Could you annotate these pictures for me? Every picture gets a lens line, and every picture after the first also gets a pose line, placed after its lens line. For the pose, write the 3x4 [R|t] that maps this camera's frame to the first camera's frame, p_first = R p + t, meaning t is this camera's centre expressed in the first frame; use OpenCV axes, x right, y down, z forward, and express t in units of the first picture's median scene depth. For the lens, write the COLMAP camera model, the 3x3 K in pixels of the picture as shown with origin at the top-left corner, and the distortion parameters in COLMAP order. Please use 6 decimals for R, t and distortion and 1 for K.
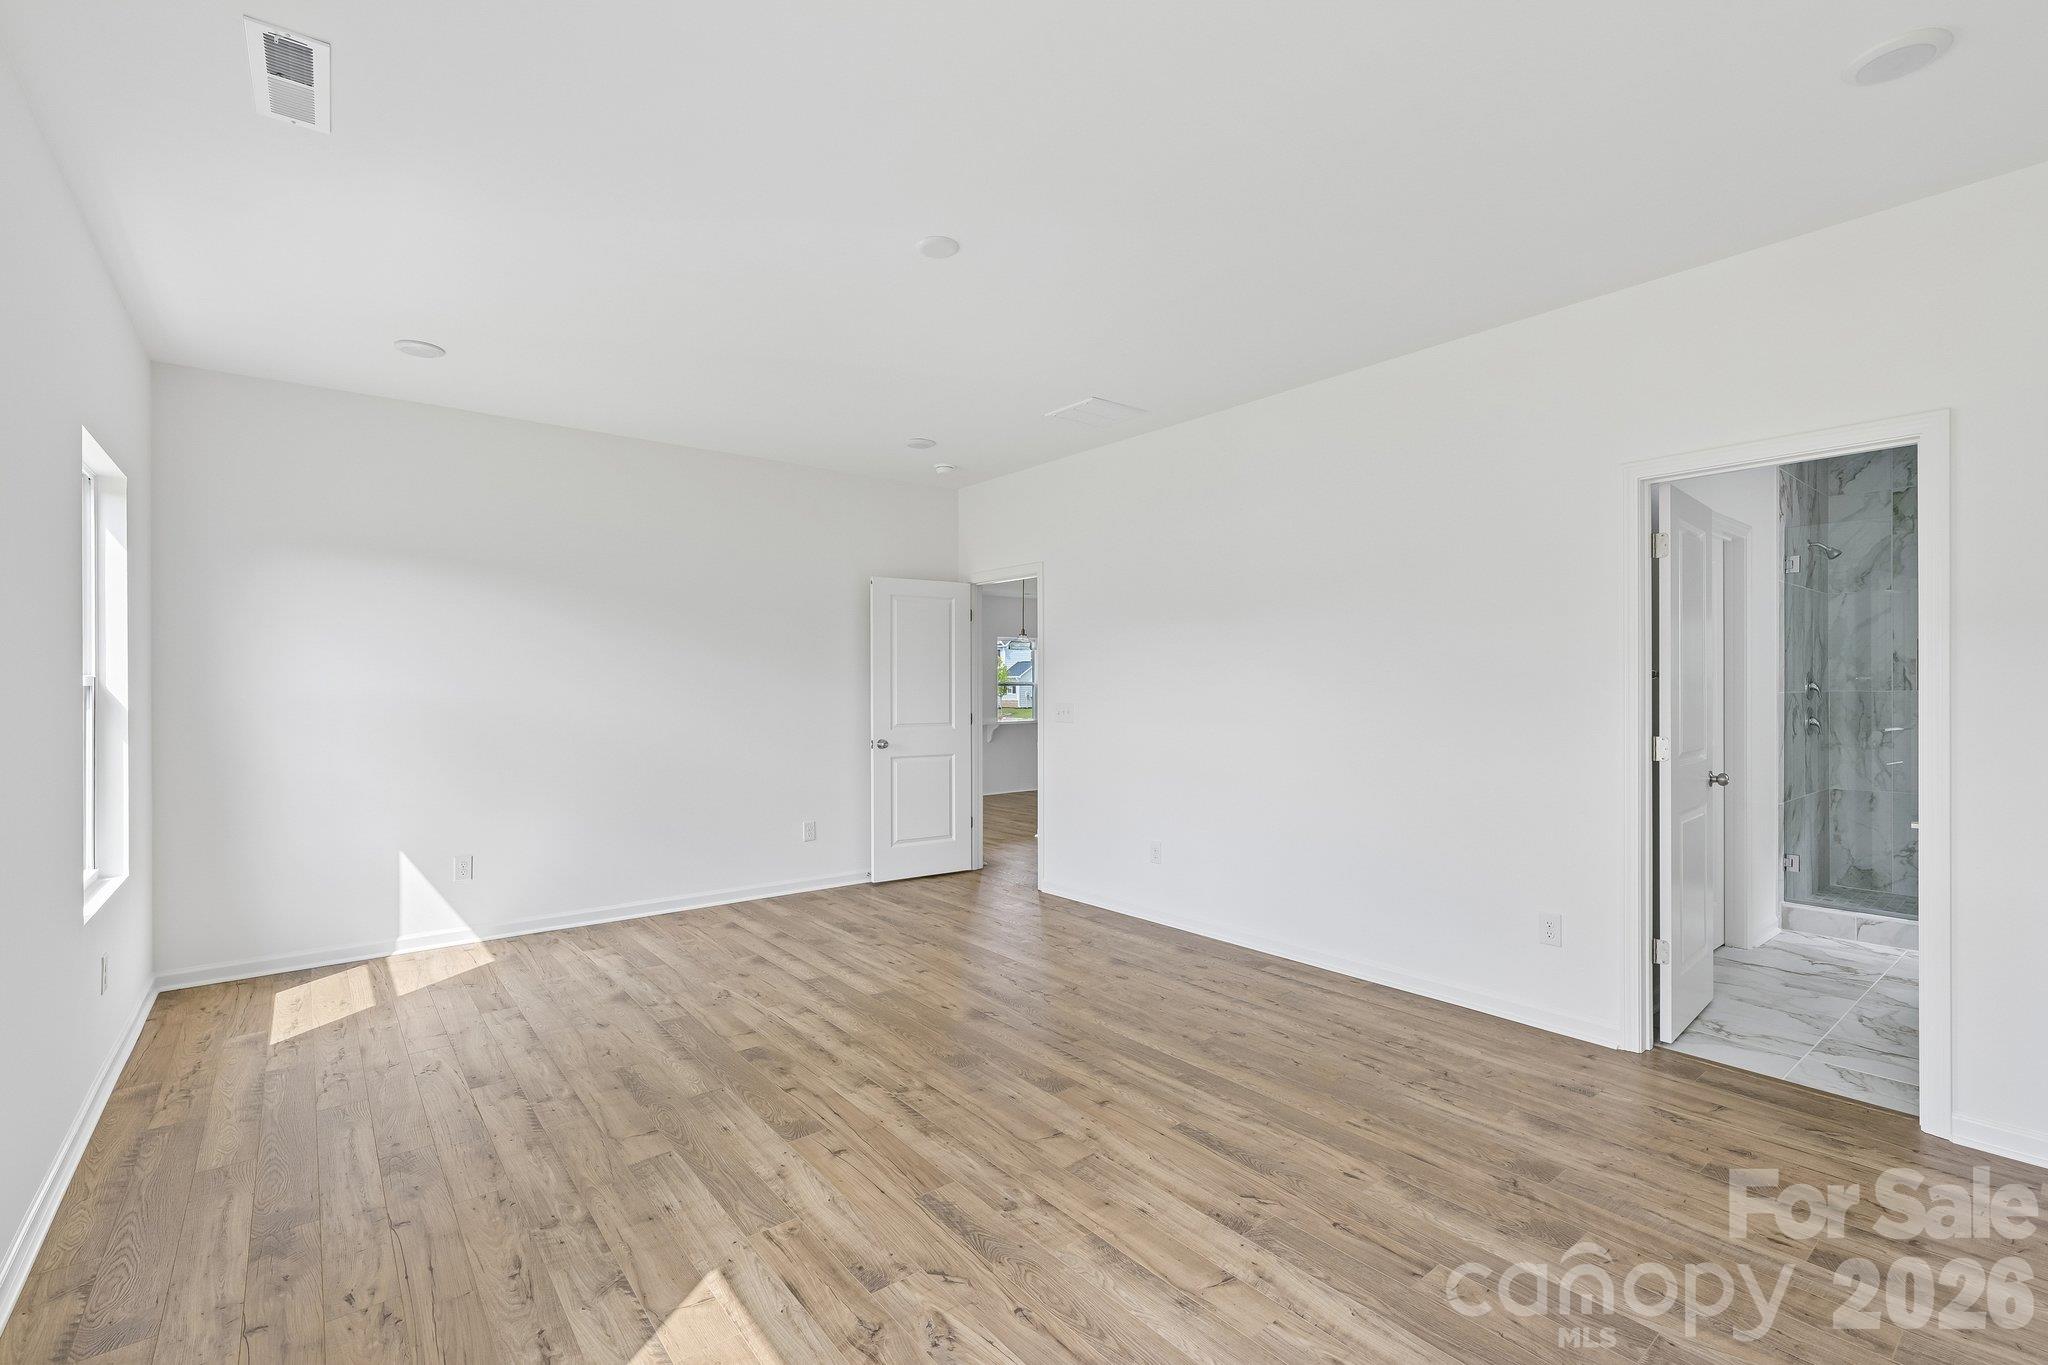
lens RADIAL K [[890.0, 0, 1027.1], [0, 890.0, 687.9], [0, 0, 1]] dist [0.001662, 0.000324]
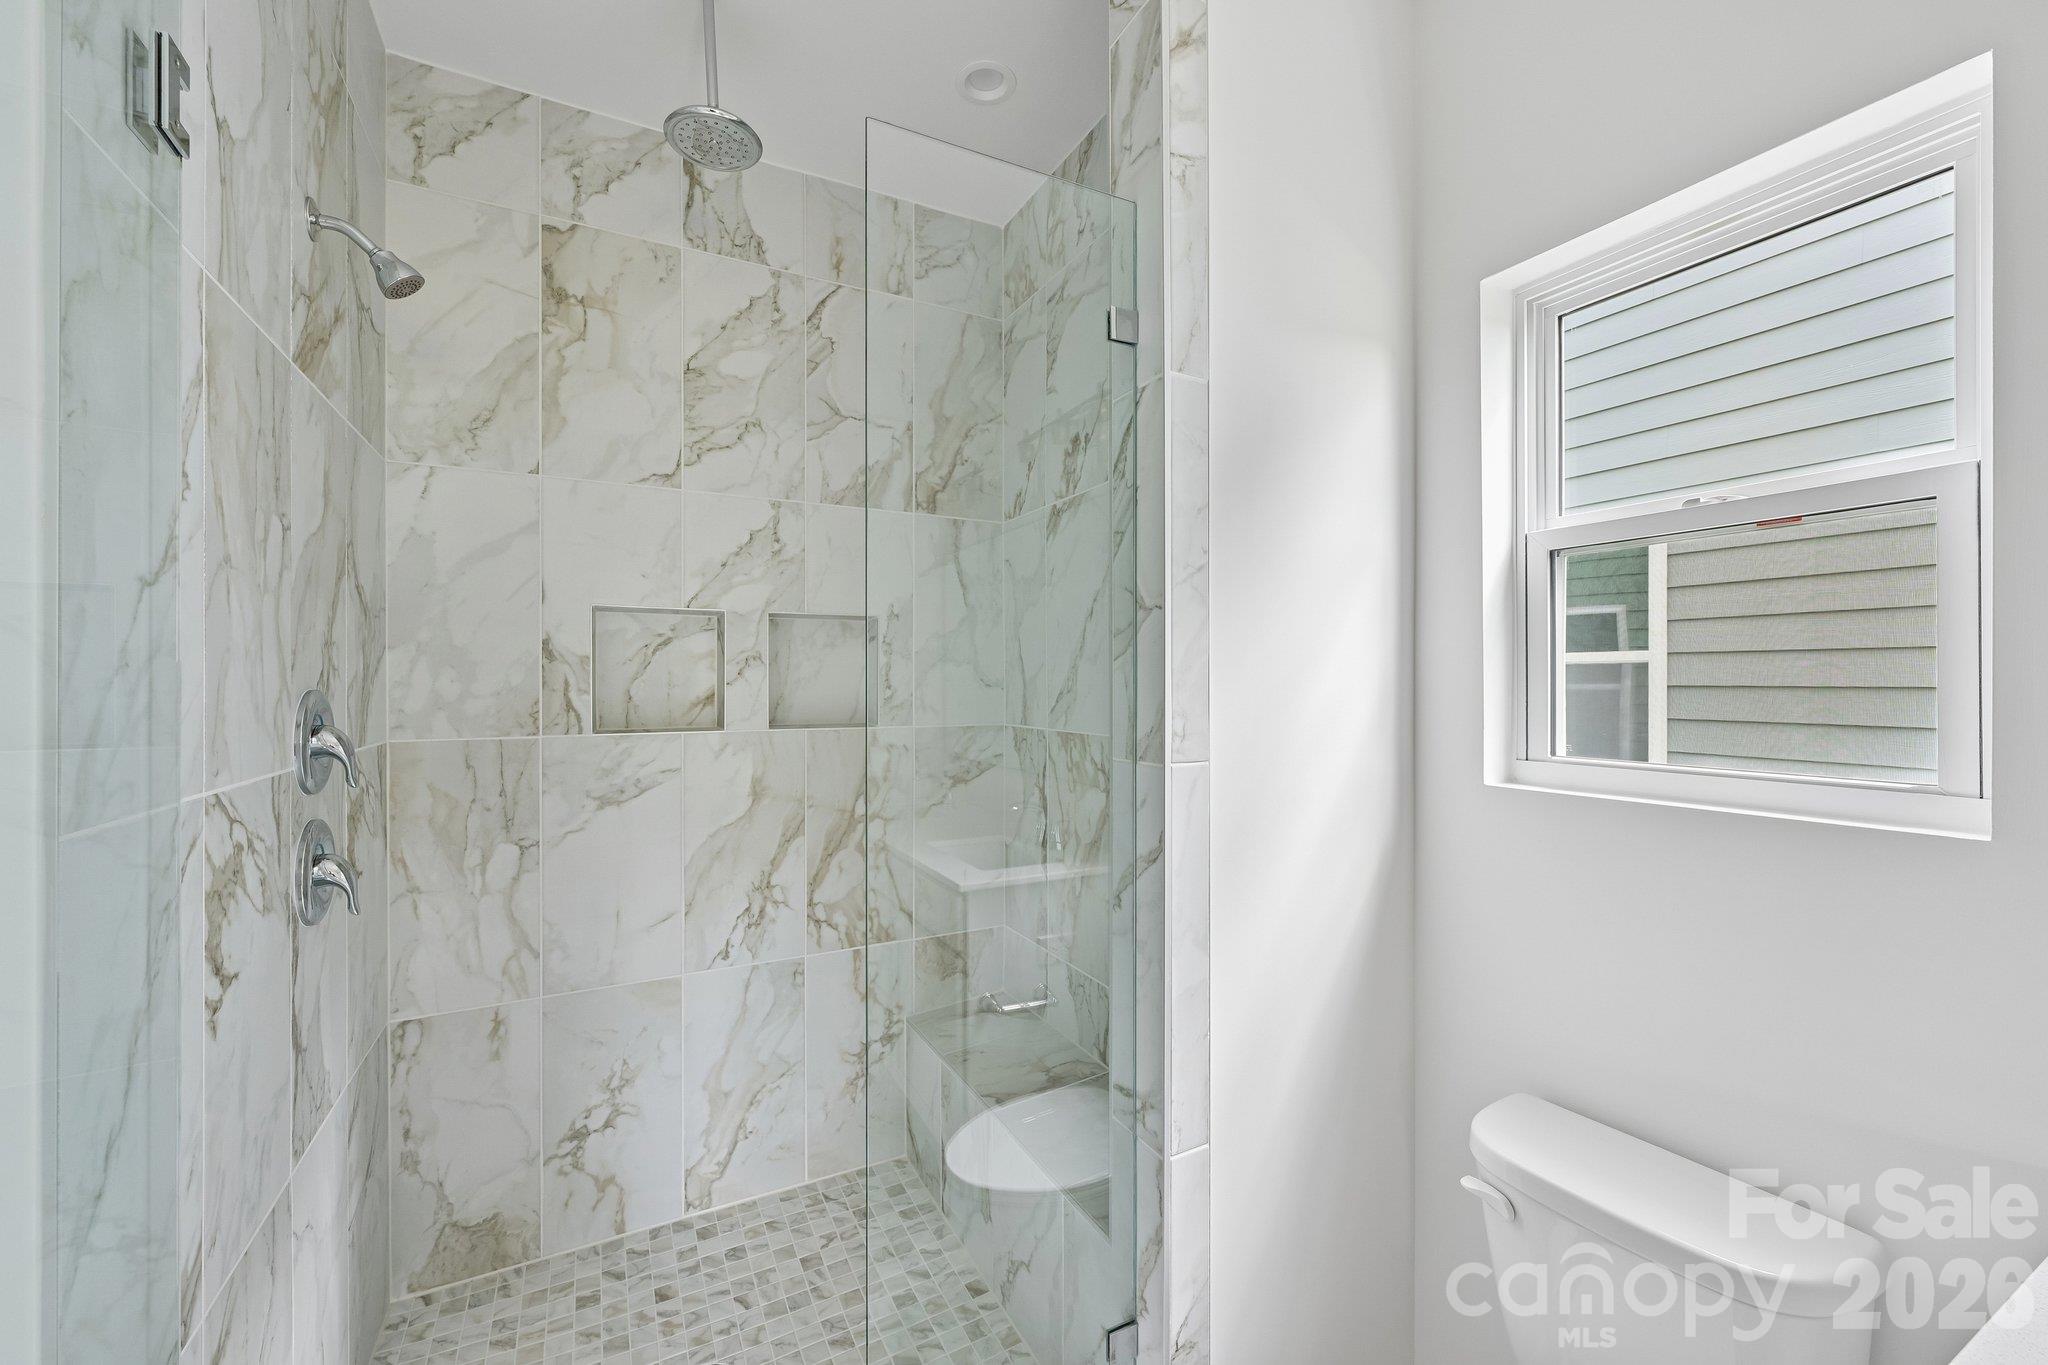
lens RADIAL K [[814.9, 0, 1019.5], [0, 814.9, 685.0], [0, 0, 1]] dist [0.000718, 0.000218]
pose [[0.194821, 0.000502, 0.980839, 0.439057], [0.000399, 1.000000, -0.000591, -0.012479], [-0.980839, 0.000506, 0.194820, 0.480980]]
